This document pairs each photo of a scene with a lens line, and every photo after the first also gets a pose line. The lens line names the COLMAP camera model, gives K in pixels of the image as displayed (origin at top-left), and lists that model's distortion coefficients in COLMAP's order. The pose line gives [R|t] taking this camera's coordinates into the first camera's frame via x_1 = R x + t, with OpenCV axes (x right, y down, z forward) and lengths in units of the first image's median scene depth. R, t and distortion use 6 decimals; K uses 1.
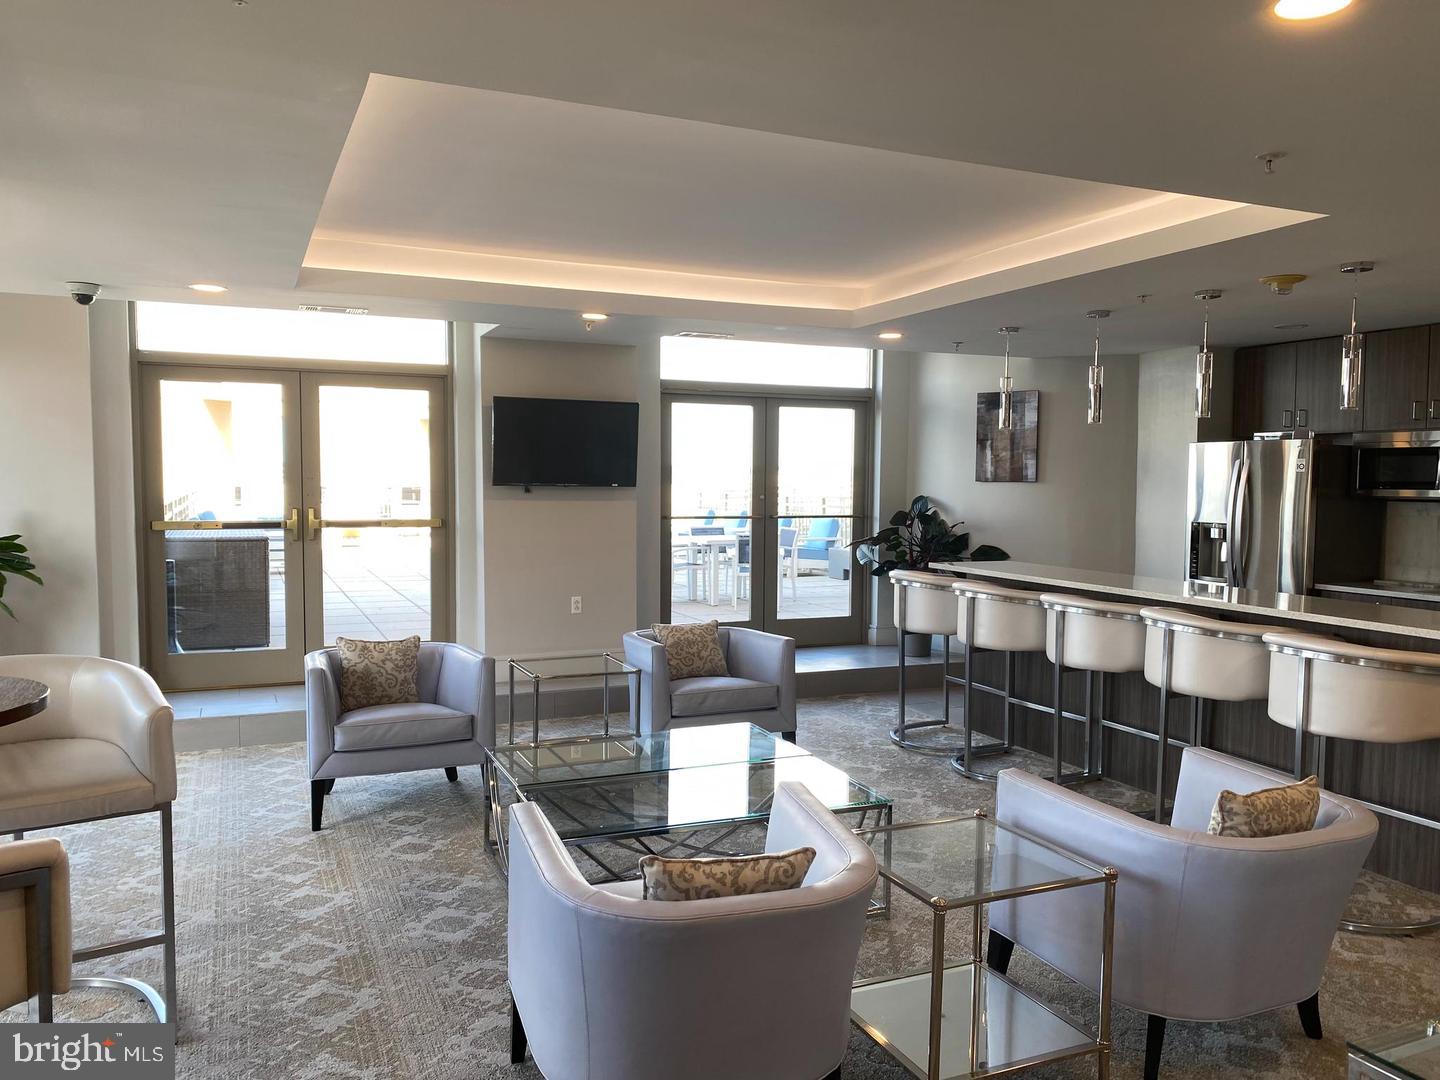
lens RADIAL K [[1101.1, 0, 719.7], [0, 1101.1, 549.6], [0, 0, 1]] dist [0.058450, -0.041710]
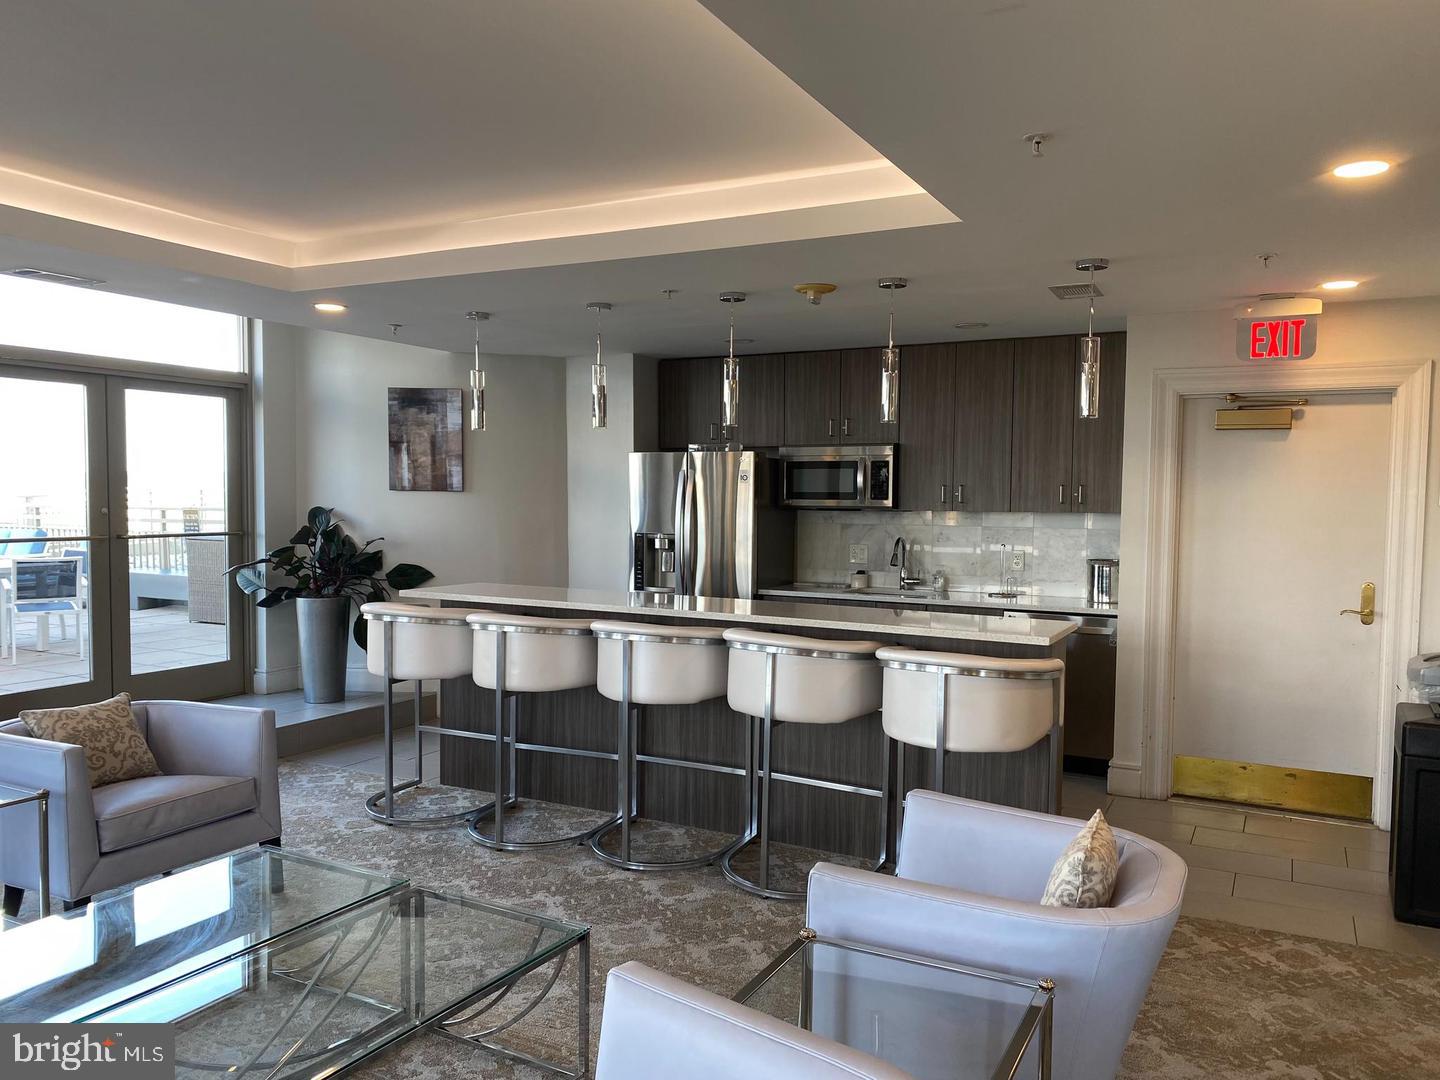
lens RADIAL K [[1101.1, 0, 717.5], [0, 1101.1, 545.9], [0, 0, 1]] dist [0.058450, -0.041710]
pose [[0.785187, -0.031475, 0.618459, -0.114714], [0.037355, 0.999296, 0.003431, -0.013085], [-0.618131, 0.020408, 0.785810, 0.185104]]
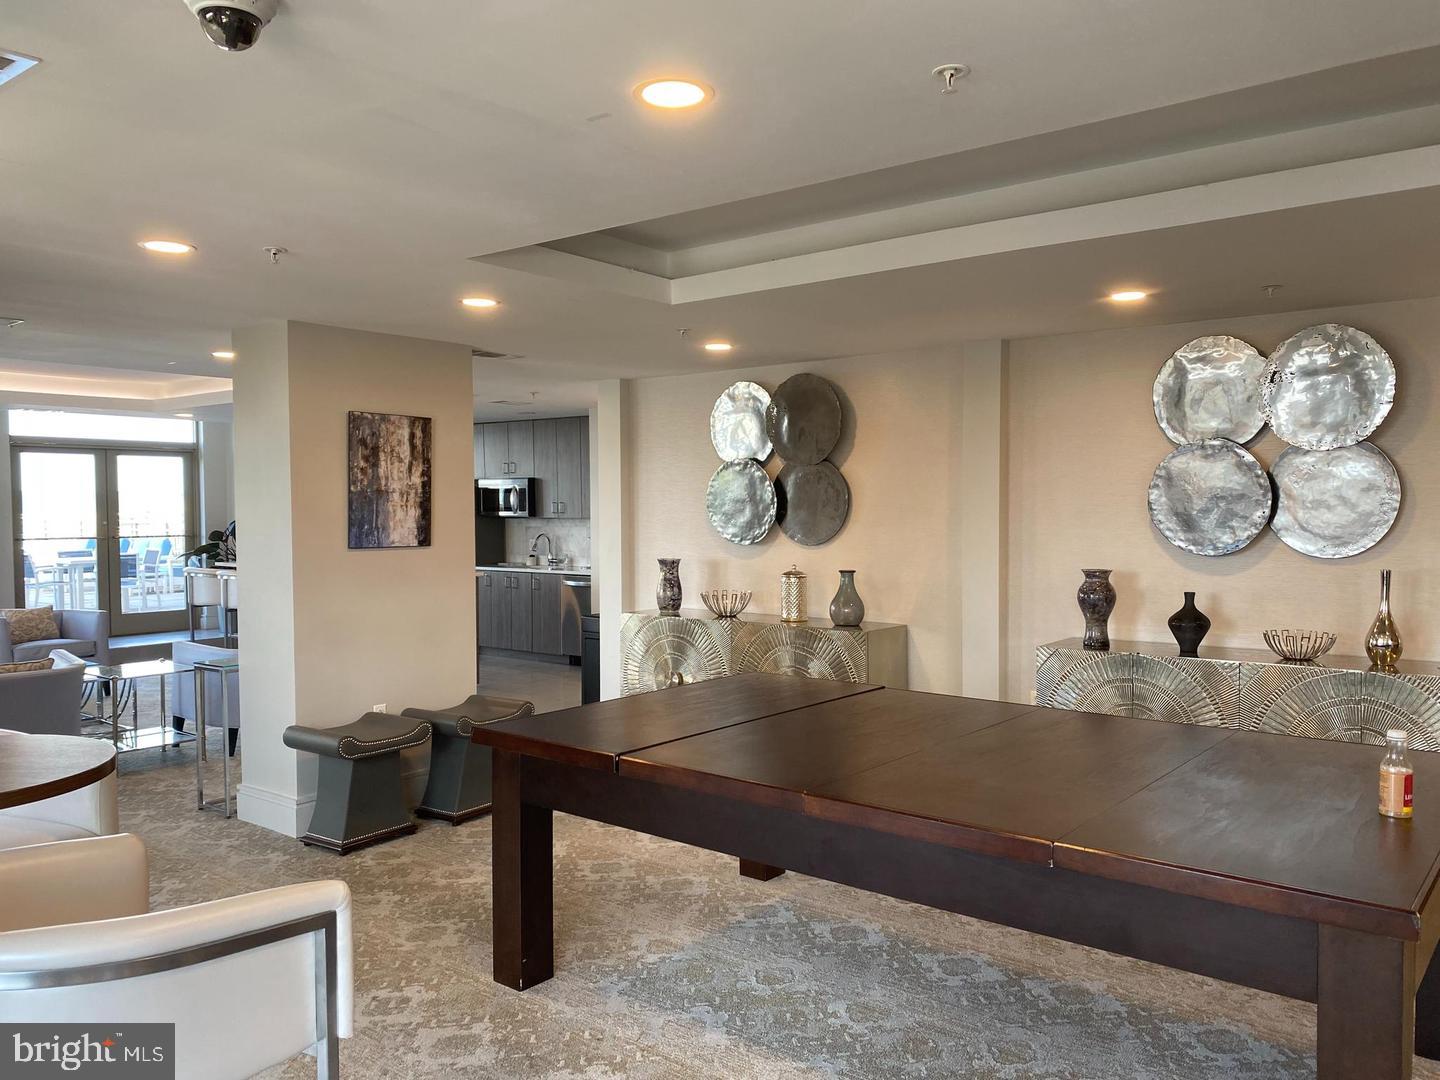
lens RADIAL K [[1101.1, 0, 724.6], [0, 1101.1, 543.8], [0, 0, 1]] dist [0.058450, -0.041710]
pose [[0.884033, -0.029004, 0.466523, 0.080315], [0.041535, 0.998999, -0.016598, 0.036246], [-0.465575, 0.034050, 0.884353, -0.628318]]
